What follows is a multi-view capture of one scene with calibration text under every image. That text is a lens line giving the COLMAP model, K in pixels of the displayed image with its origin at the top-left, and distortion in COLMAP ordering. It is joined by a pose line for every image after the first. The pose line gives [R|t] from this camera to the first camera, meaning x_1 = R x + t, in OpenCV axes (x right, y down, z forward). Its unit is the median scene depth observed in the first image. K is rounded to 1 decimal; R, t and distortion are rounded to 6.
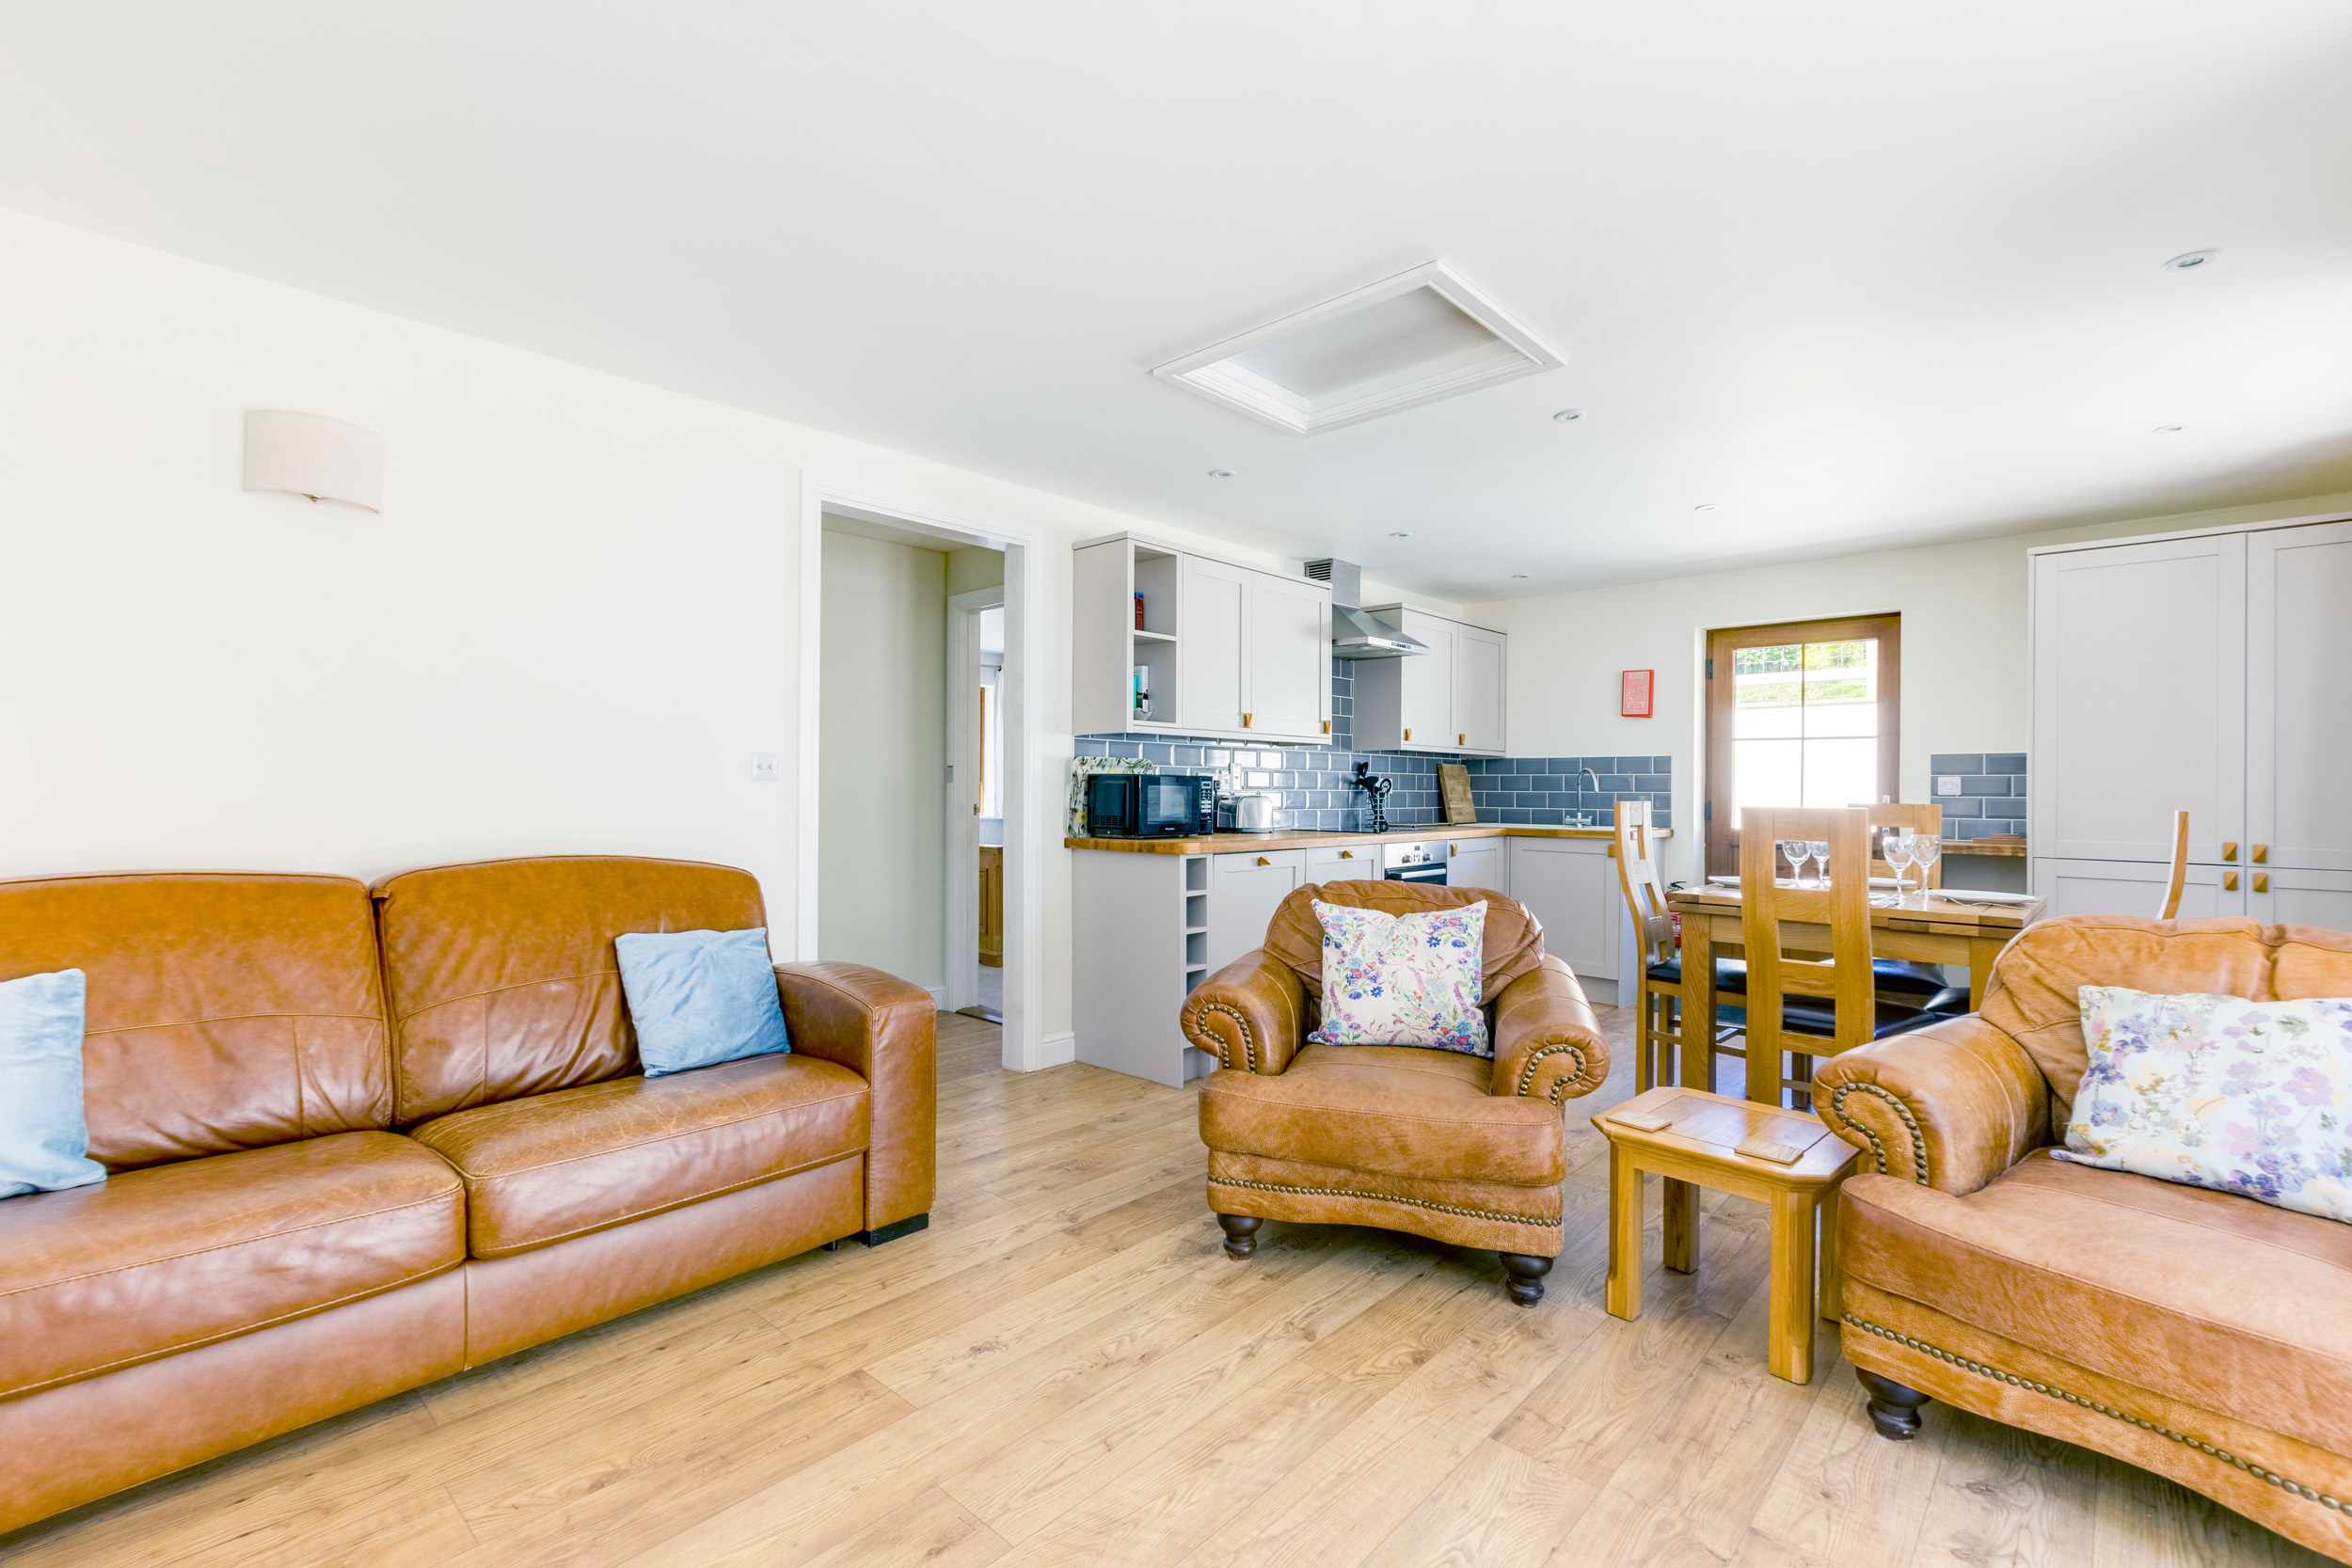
lens RADIAL K [[1065.3, 0, 1170.9], [0, 1065.3, 785.1], [0, 0, 1]] dist [0.001929, 0.000578]
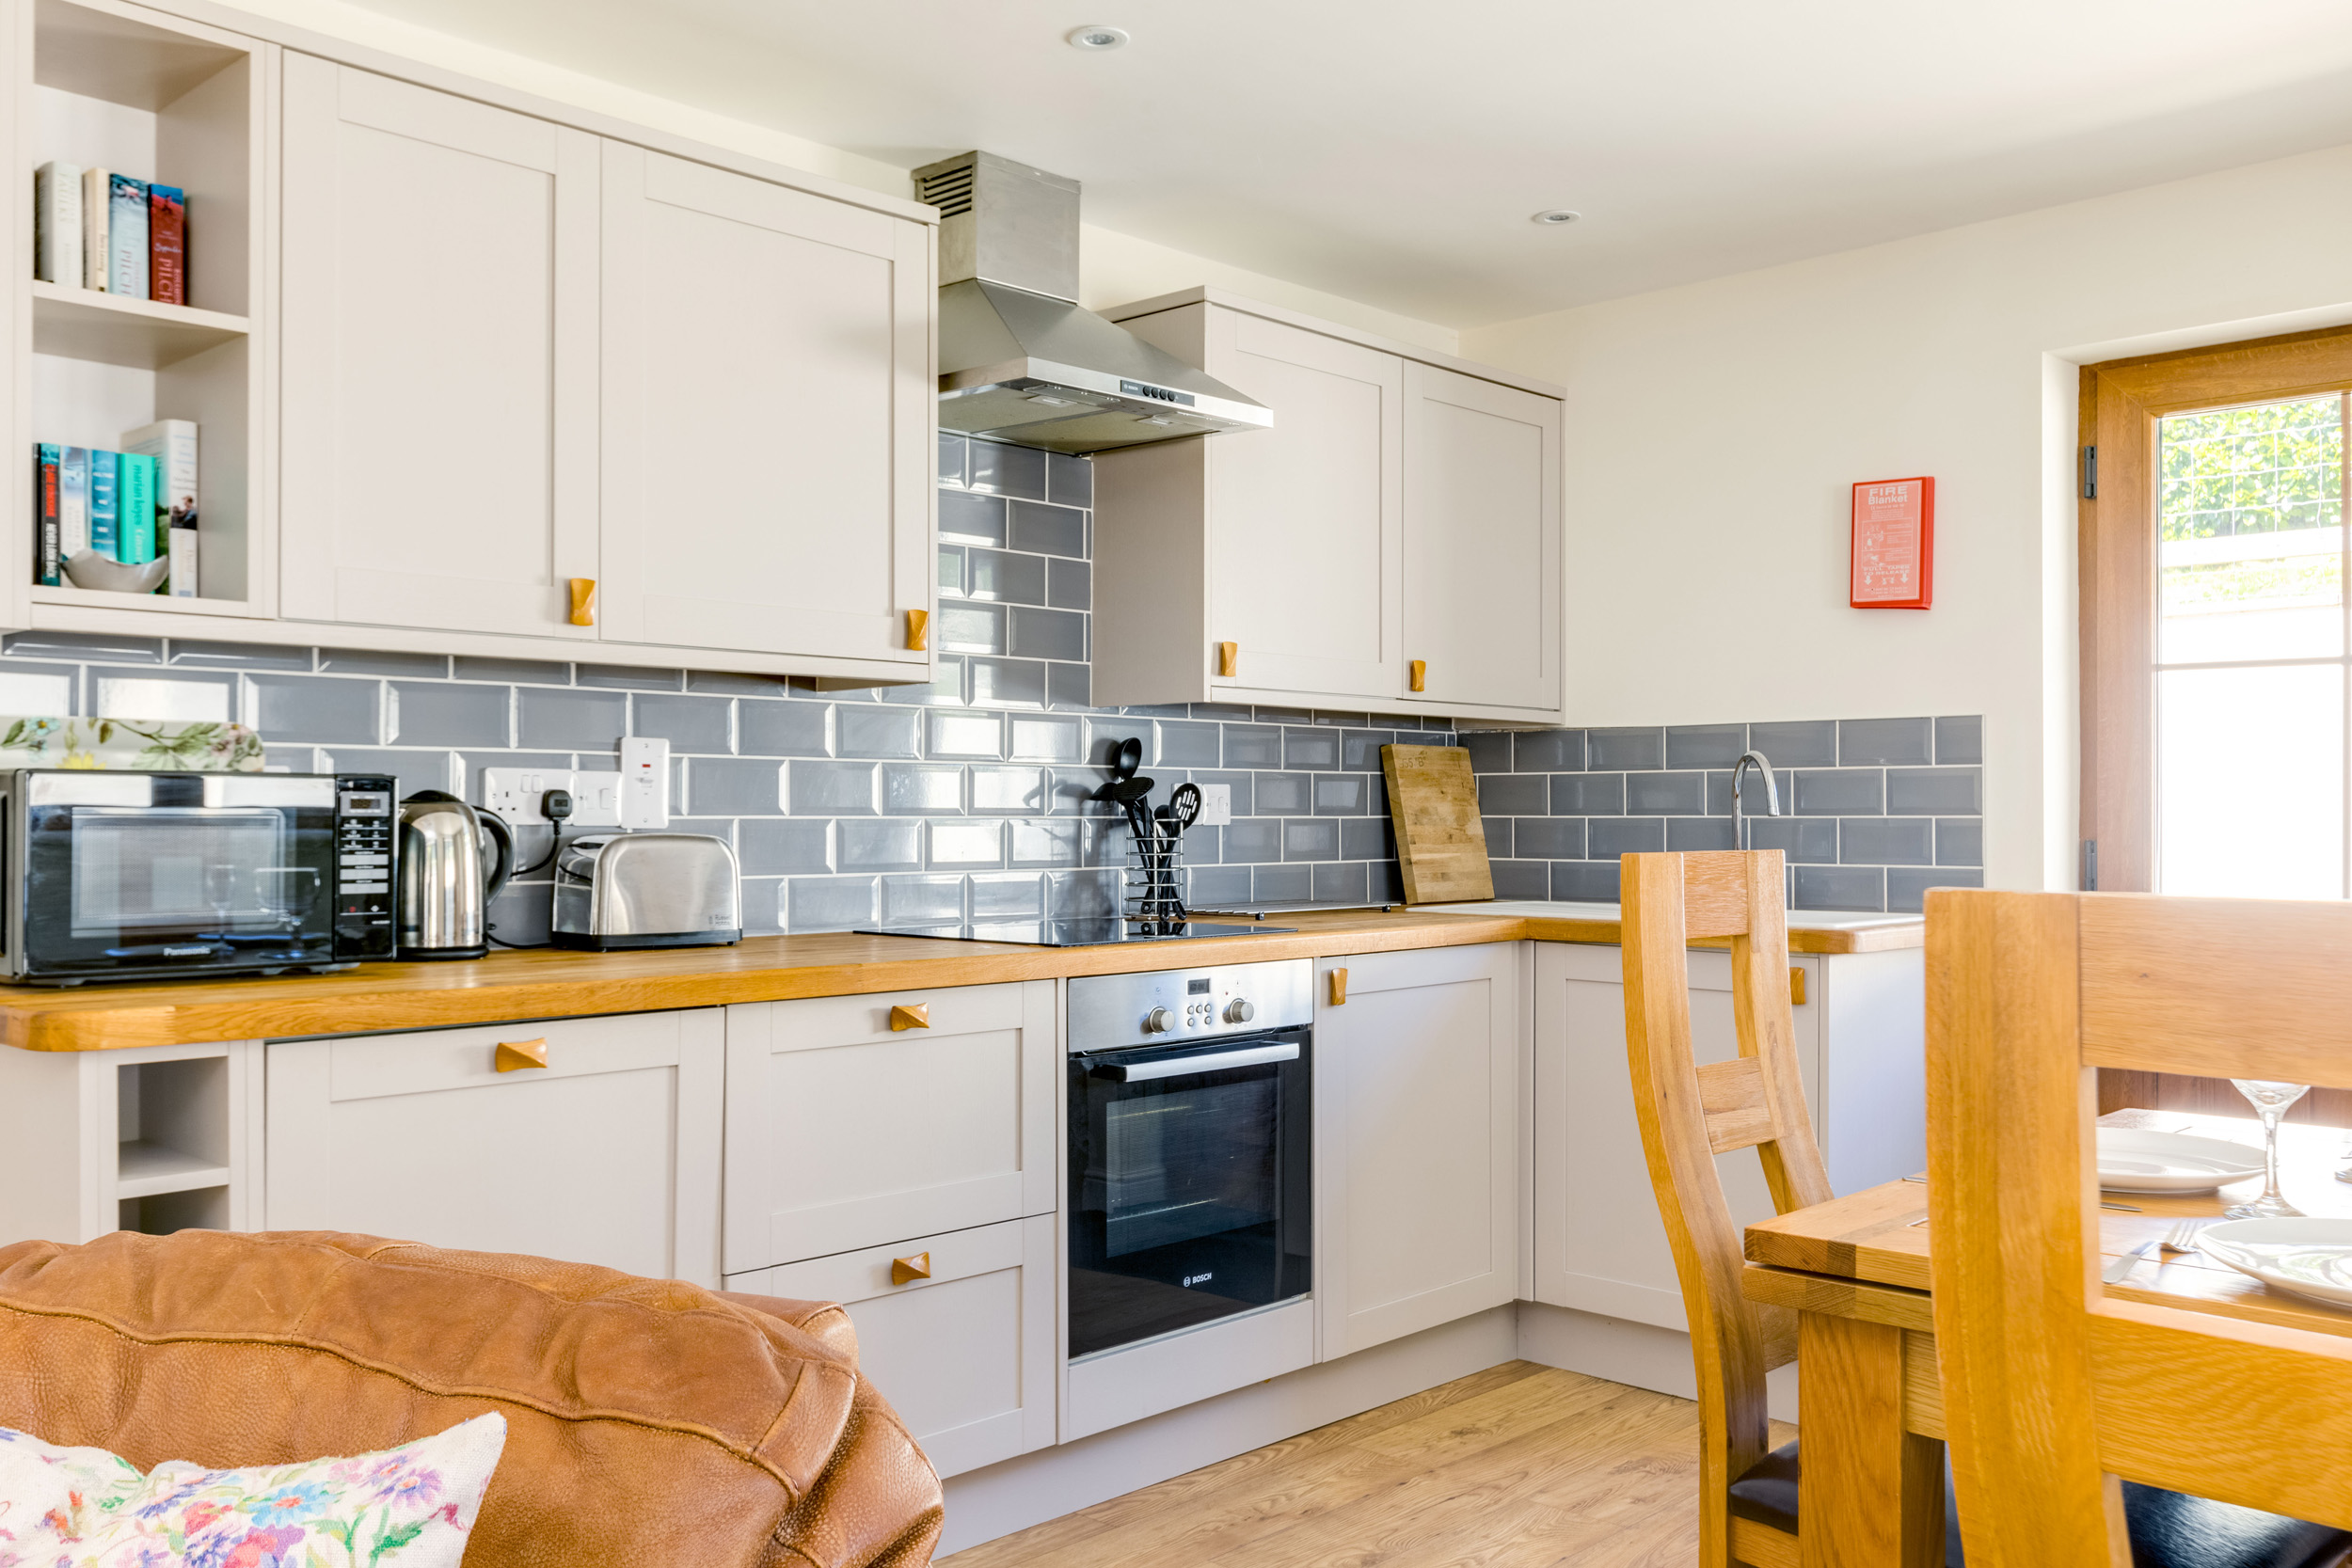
lens RADIAL K [[2013.2, 0, 1176.0], [0, 2013.2, 784.0], [0, 0, 1]] dist [0.001980, 0.001408]
pose [[0.999914, -0.007177, -0.010962, 0.206108], [0.007057, 0.999916, -0.010913, 0.001441], [0.011039, 0.010835, 0.999880, 0.321218]]
